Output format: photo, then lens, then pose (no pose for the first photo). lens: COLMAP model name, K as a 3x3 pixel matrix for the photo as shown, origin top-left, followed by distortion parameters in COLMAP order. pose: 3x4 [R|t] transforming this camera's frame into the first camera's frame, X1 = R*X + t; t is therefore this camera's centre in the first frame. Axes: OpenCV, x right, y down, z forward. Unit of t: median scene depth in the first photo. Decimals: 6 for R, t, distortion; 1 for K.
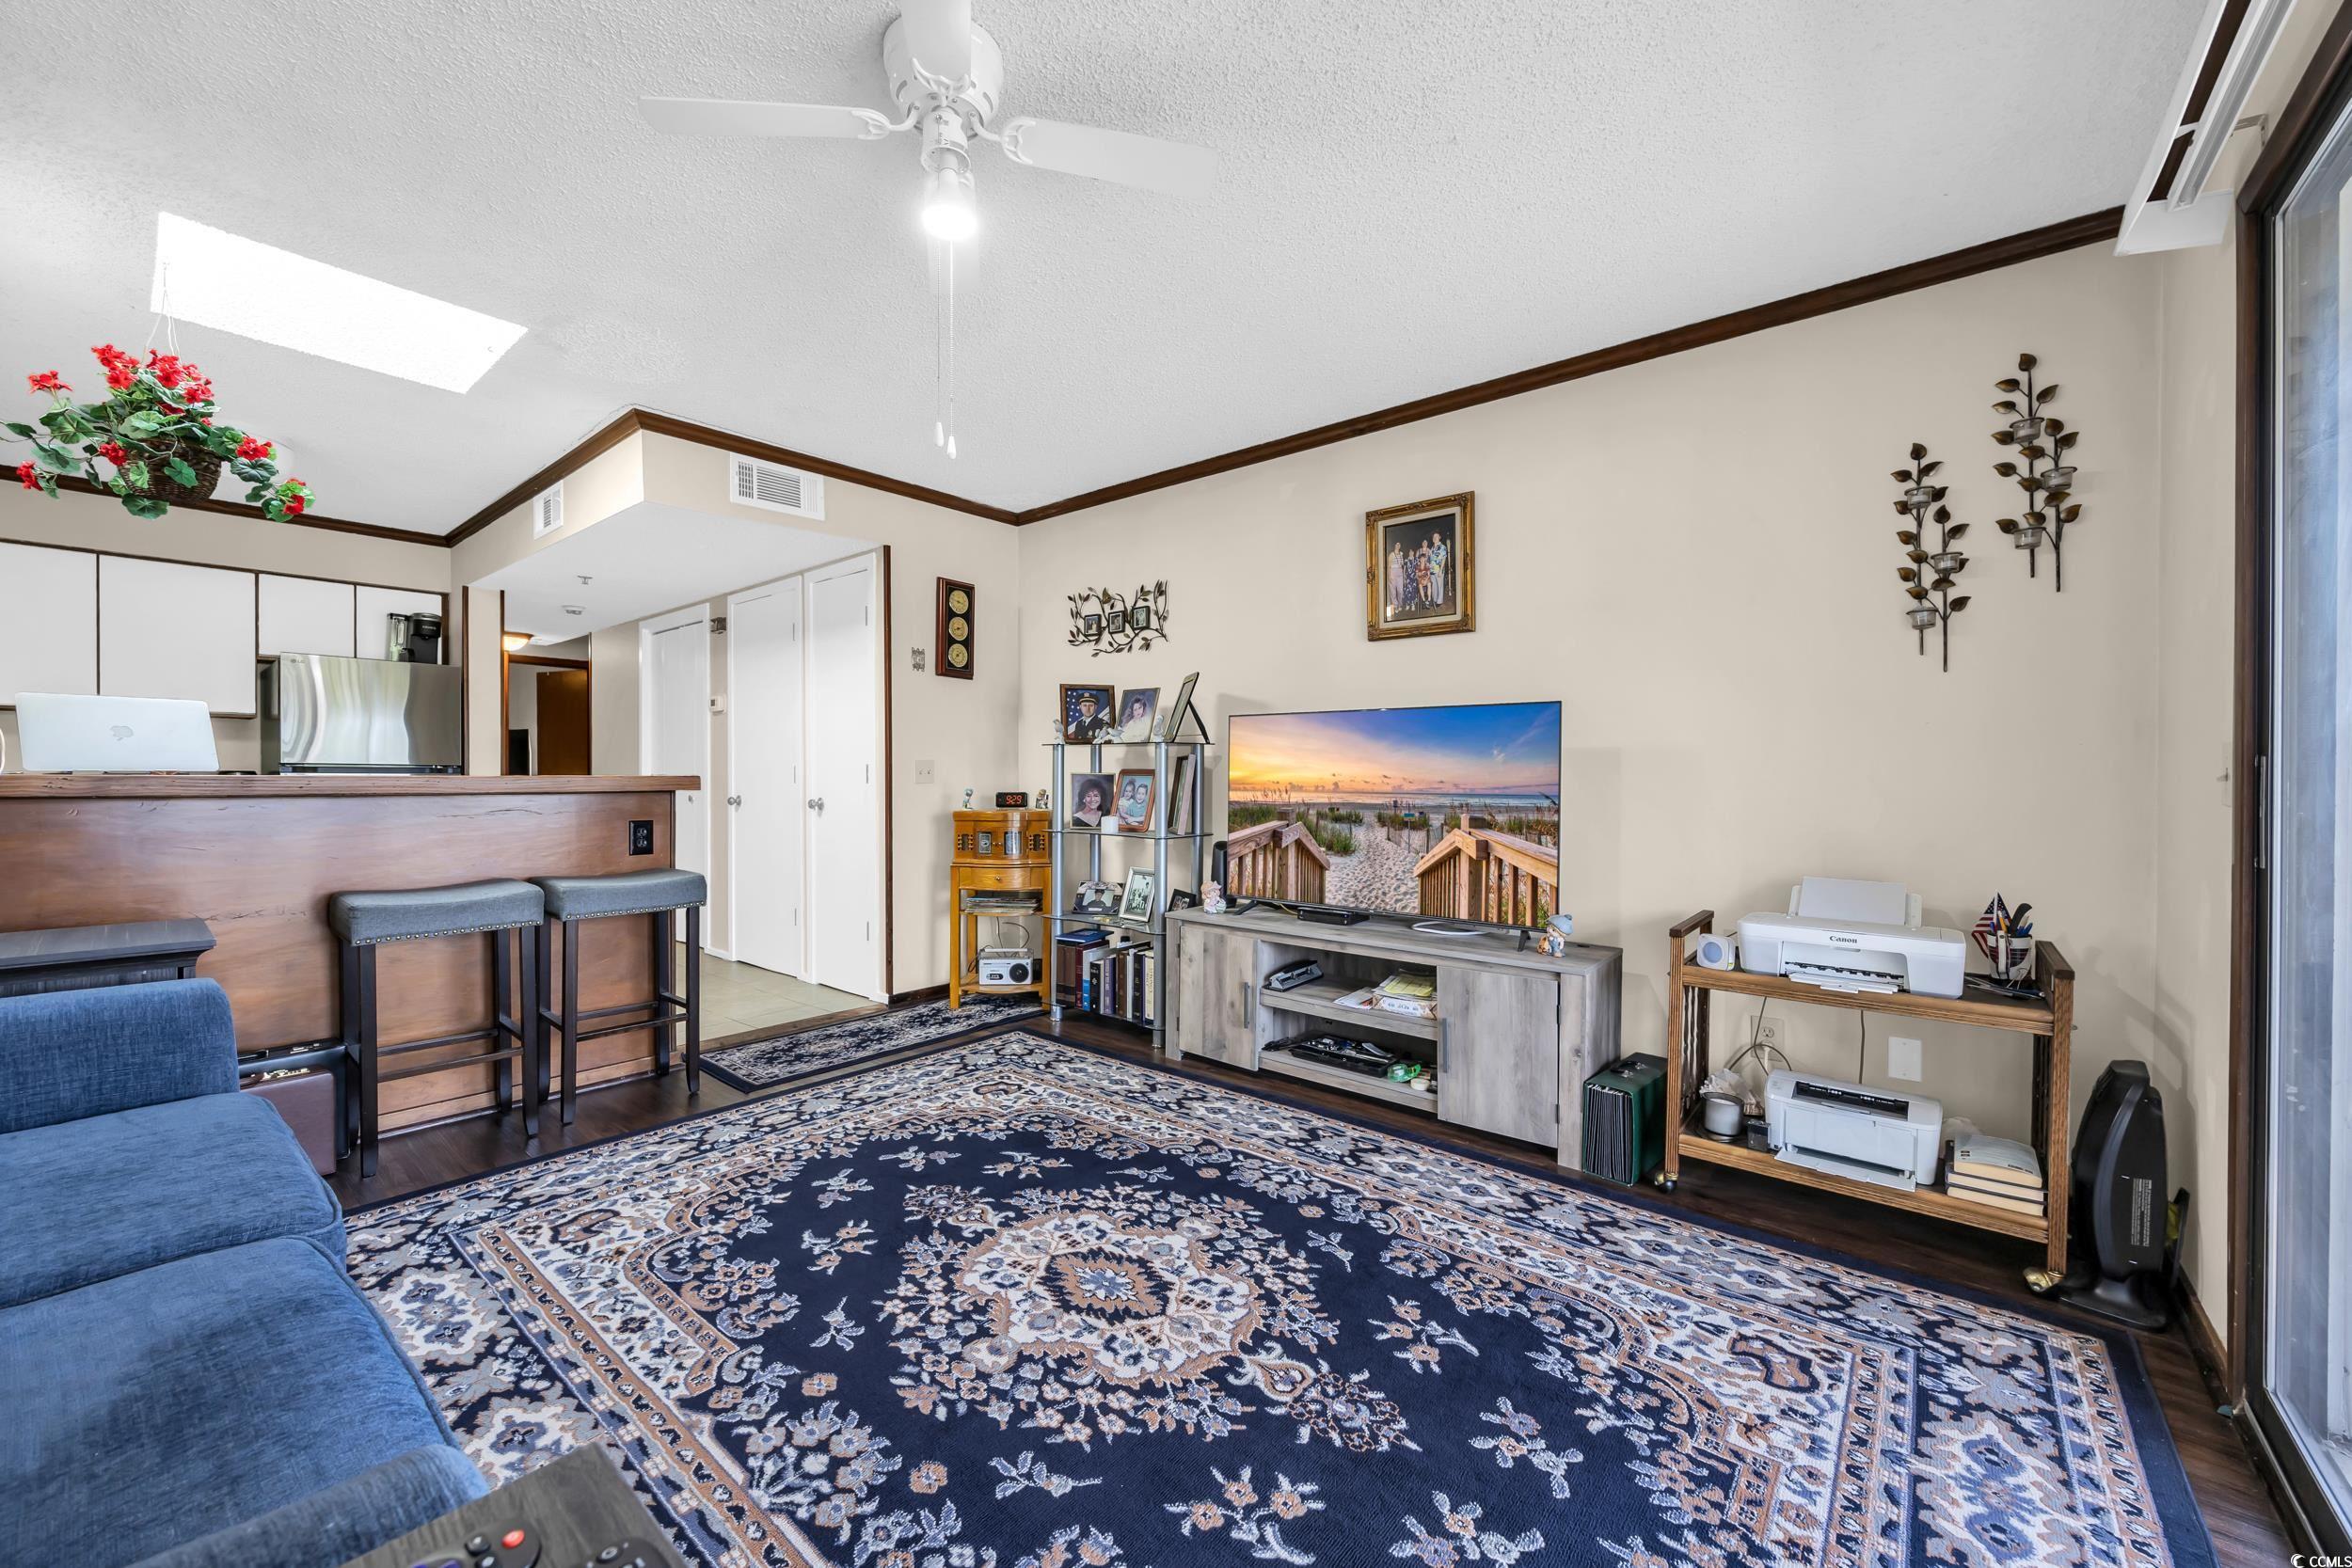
lens RADIAL K [[897.8, 0, 1162.1], [0, 897.8, 791.4], [0, 0, 1]] dist [-0.008686, 0.000572]
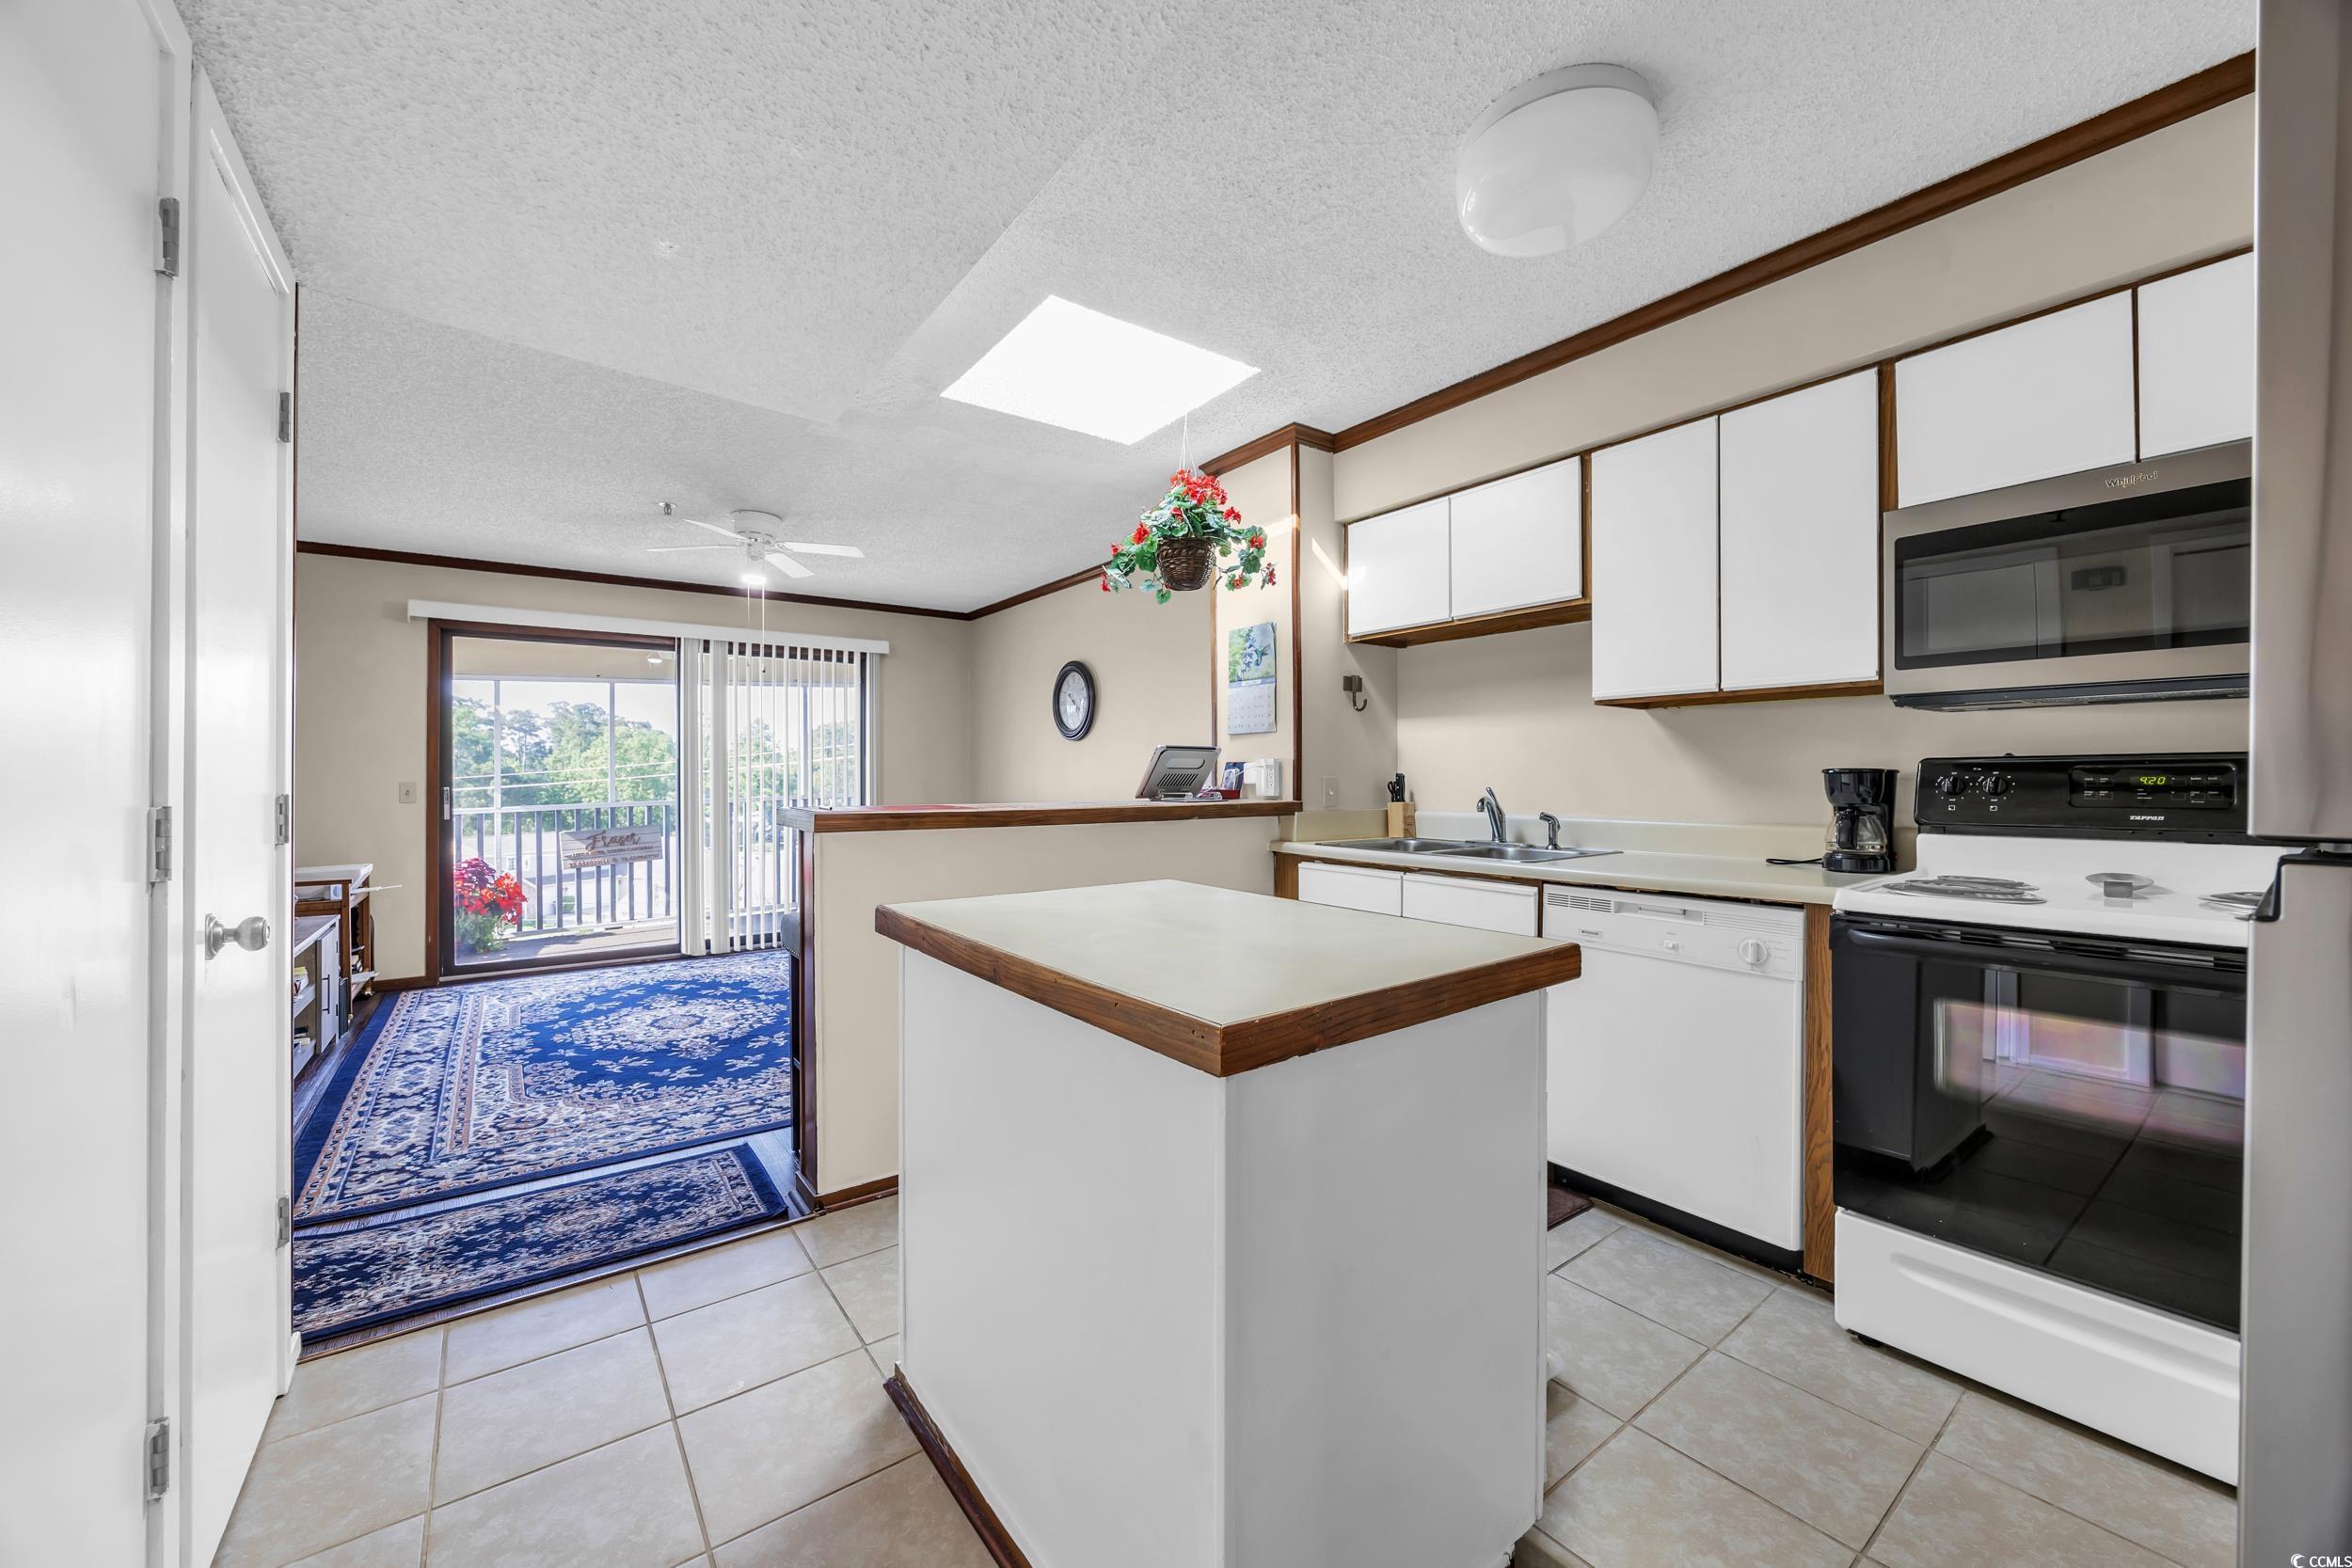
lens RADIAL K [[889.5, 0, 1175.9], [0, 889.5, 780.5], [0, 0, 1]] dist [-0.003043, -0.000542]
pose [[-0.975819, -0.000234, 0.218580, -1.198143], [0.003298, 0.999870, 0.015792, -0.059044], [-0.218556, 0.016131, -0.975691, 1.956268]]
